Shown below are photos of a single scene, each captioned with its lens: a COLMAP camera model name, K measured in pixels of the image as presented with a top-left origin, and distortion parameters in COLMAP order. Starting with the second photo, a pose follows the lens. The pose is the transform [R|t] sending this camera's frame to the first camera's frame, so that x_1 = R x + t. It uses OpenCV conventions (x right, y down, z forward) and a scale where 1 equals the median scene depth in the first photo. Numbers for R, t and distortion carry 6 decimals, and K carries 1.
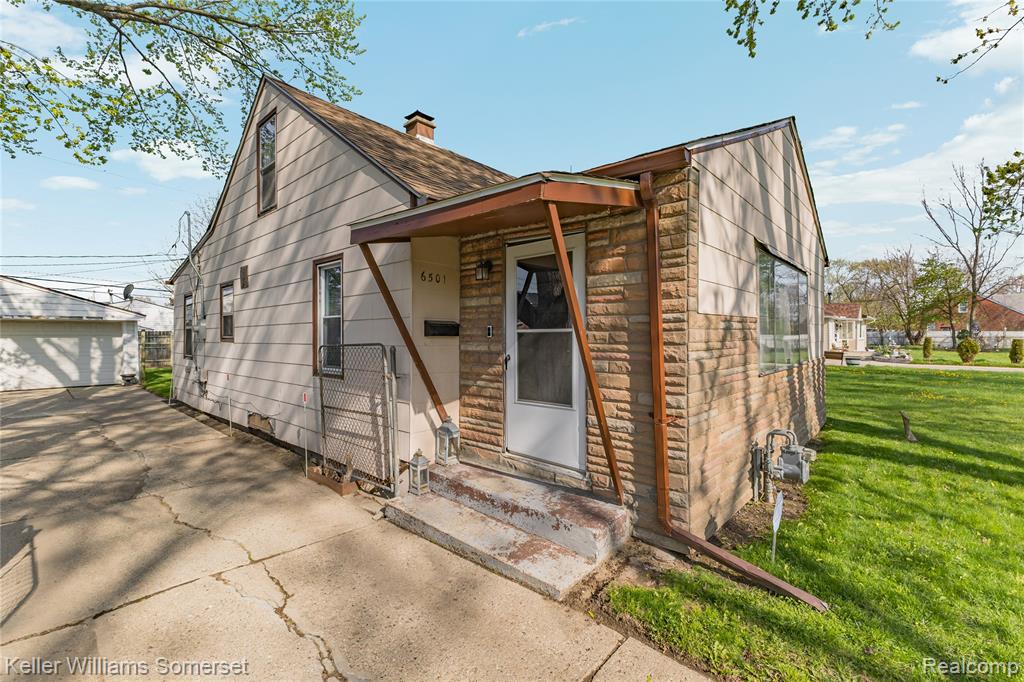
lens RADIAL K [[443.4, 0, 512.3], [0, 443.4, 351.7], [0, 0, 1]] dist [-0.001679, -0.000657]
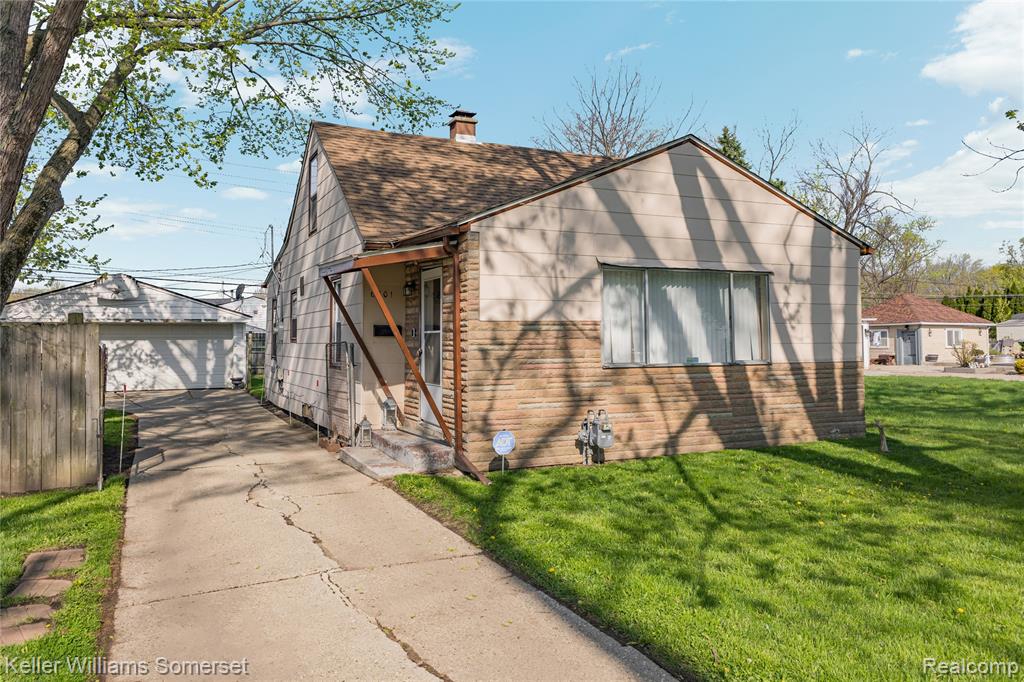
lens RADIAL K [[791.6, 0, 511.9], [0, 791.6, 340.6], [0, 0, 1]] dist [0.009411, 0.003022]
pose [[0.916831, -0.000853, -0.399275, 0.456181], [-0.011935, 0.999492, -0.029540, 0.018073], [0.399097, 0.031849, 0.916355, -0.424312]]
